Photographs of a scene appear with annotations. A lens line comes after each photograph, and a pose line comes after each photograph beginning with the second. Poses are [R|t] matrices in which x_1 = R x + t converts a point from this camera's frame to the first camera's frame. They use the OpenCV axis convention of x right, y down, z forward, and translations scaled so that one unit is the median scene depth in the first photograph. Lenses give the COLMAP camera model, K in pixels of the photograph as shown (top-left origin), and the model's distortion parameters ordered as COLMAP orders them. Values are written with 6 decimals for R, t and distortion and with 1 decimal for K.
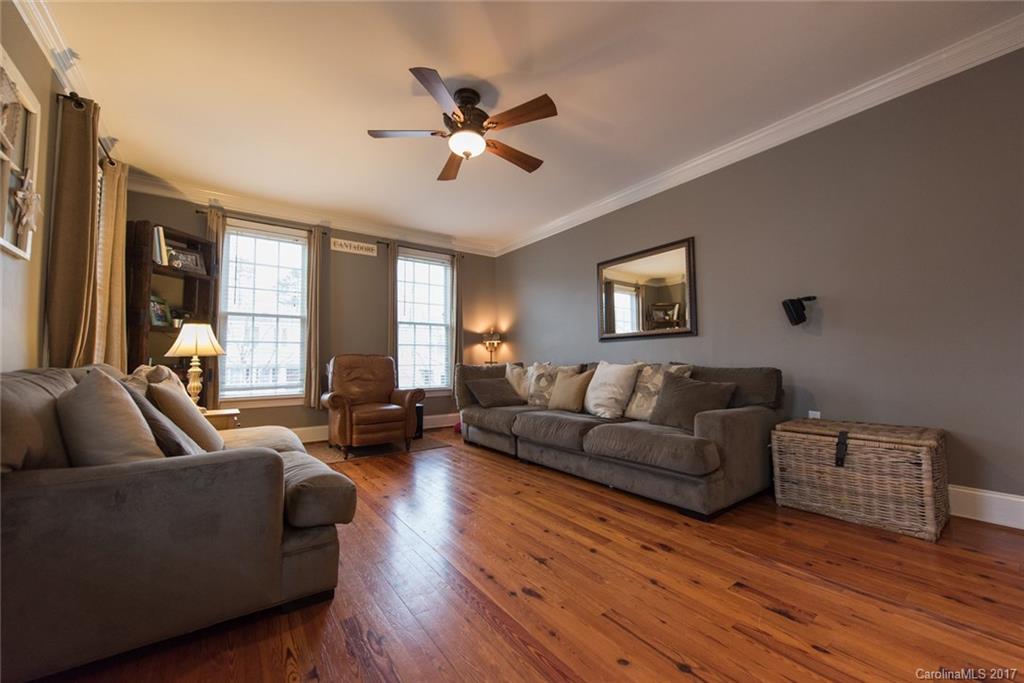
lens RADIAL K [[399.3, 0, 515.8], [0, 399.3, 340.9], [0, 0, 1]] dist [0.007307, -0.002600]
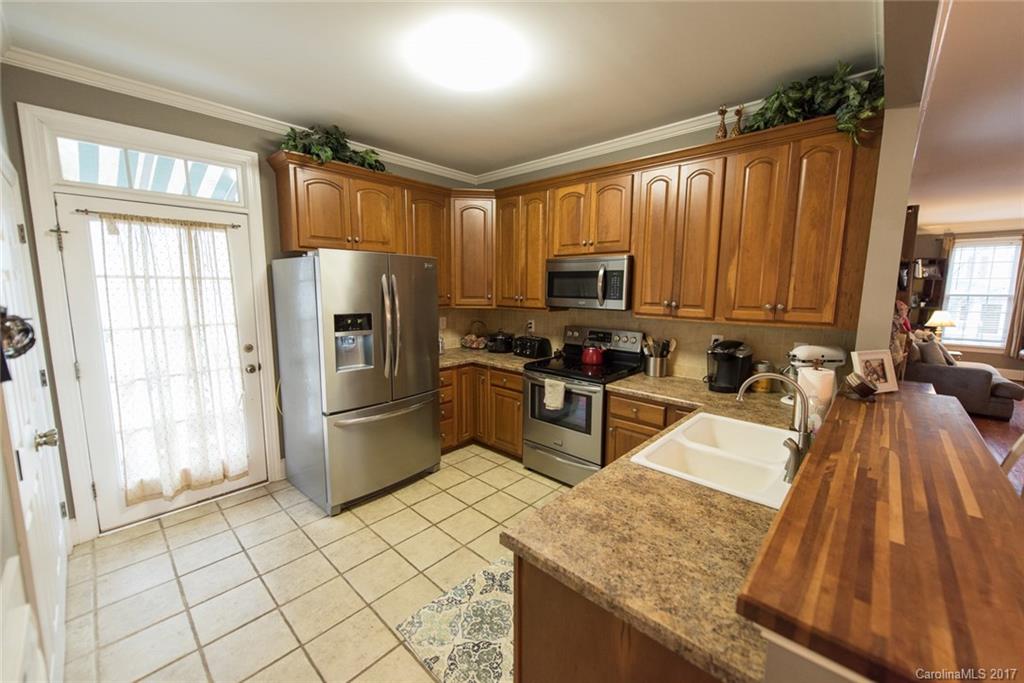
lens RADIAL K [[399.3, 0, 516.4], [0, 399.3, 337.7], [0, 0, 1]] dist [0.007307, -0.002600]
pose [[0.196550, 0.132992, -0.971433, 0.688322], [0.049619, 0.988140, 0.145318, -0.255026], [0.979237, -0.076764, 0.187620, -1.300278]]
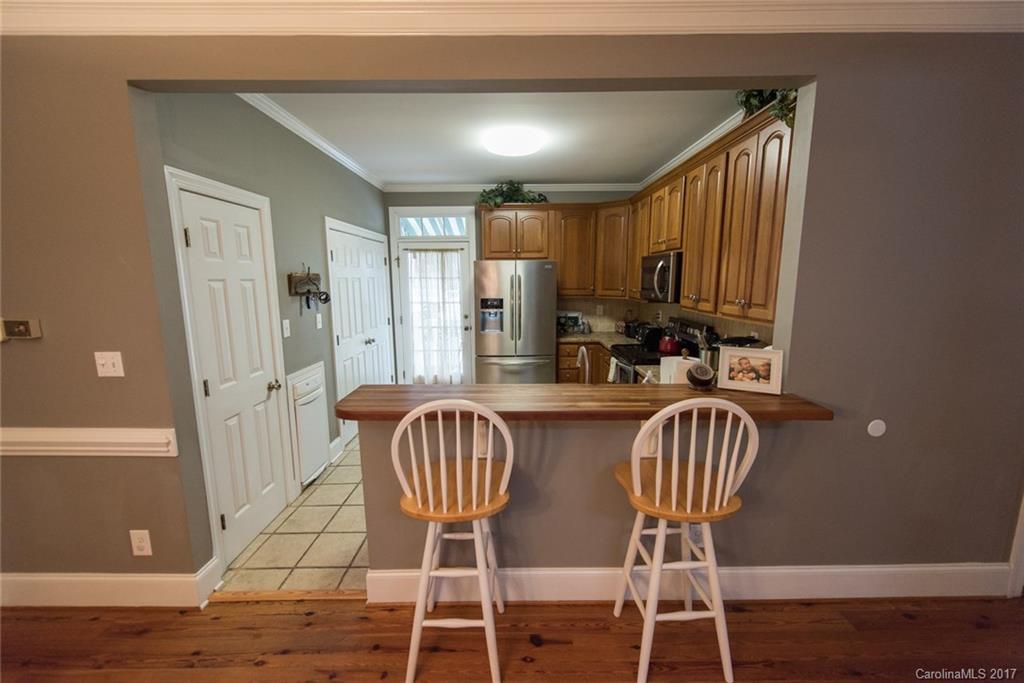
lens RADIAL K [[399.3, 0, 515.8], [0, 399.3, 340.1], [0, 0, 1]] dist [0.007307, -0.002600]
pose [[-0.588606, 0.133514, -0.797318, 0.840693], [0.056315, 0.990644, 0.124313, -0.230838], [0.806456, 0.028270, -0.590618, -0.731361]]
